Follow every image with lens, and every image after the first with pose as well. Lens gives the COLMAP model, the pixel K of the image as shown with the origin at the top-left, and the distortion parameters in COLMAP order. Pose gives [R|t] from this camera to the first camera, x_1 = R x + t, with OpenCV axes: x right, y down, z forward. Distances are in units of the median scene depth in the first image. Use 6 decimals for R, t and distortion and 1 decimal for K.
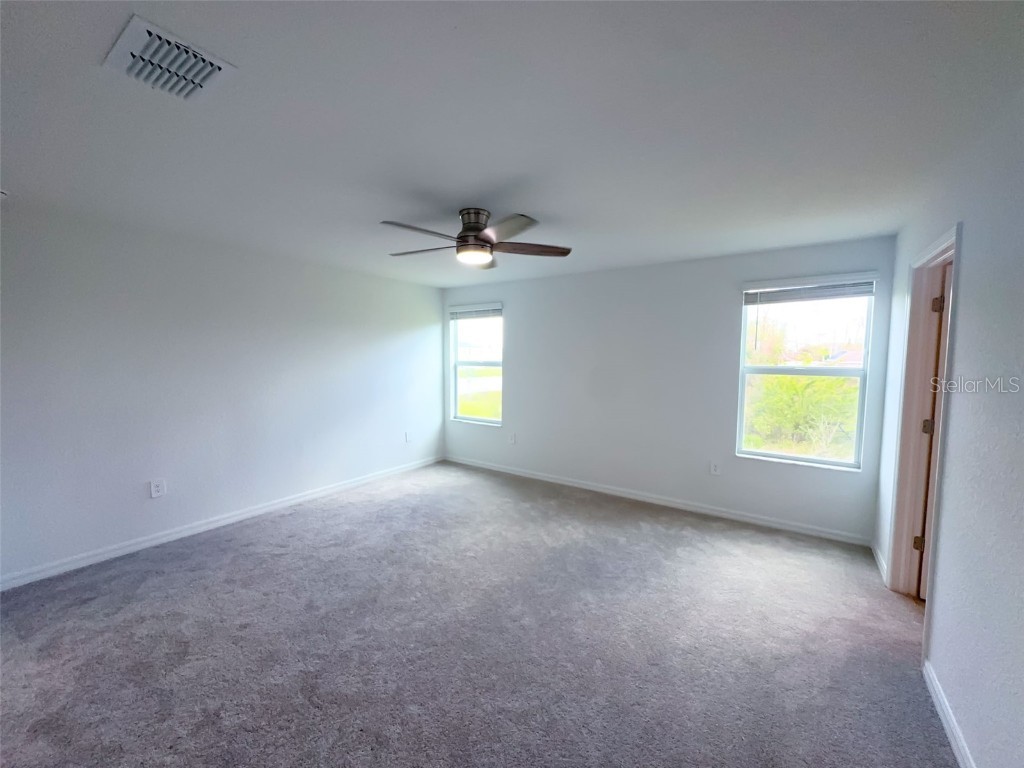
lens RADIAL K [[406.6, 0, 511.0], [0, 406.6, 383.9], [0, 0, 1]] dist [-0.002676, -0.000089]
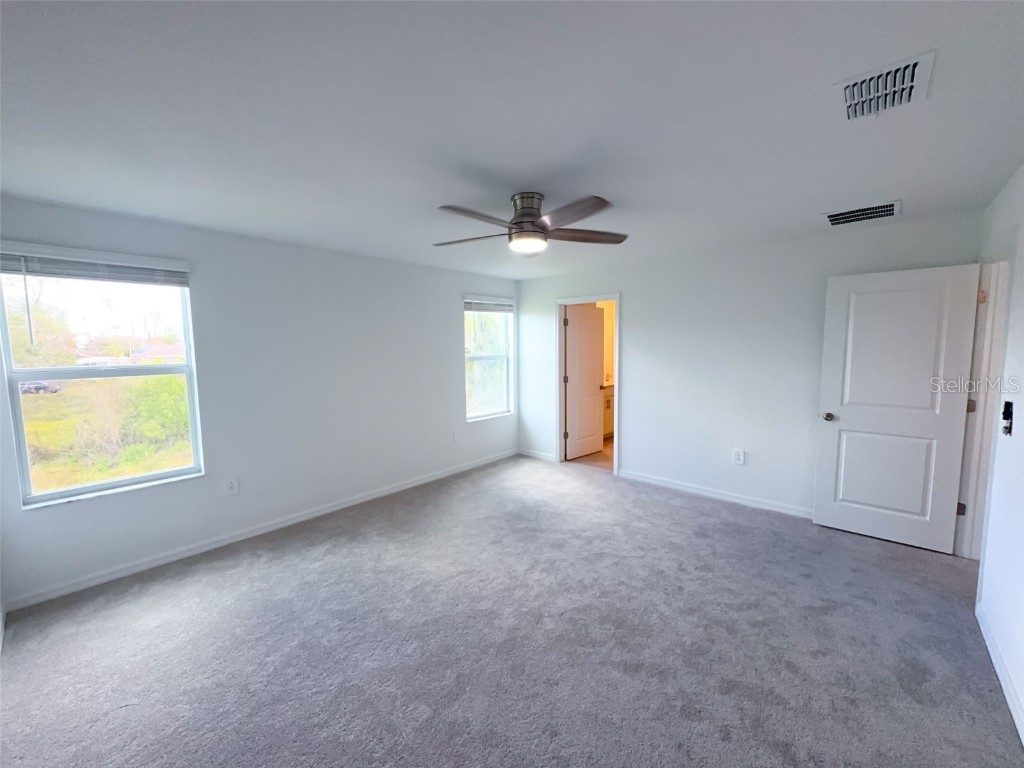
lens RADIAL K [[406.6, 0, 511.0], [0, 406.6, 383.9], [0, 0, 1]] dist [-0.002676, -0.000089]
pose [[0.129114, -0.099583, 0.986617, -0.831656], [0.085322, 0.992371, 0.088998, -0.064173], [-0.987952, 0.072690, 0.136626, 0.735886]]
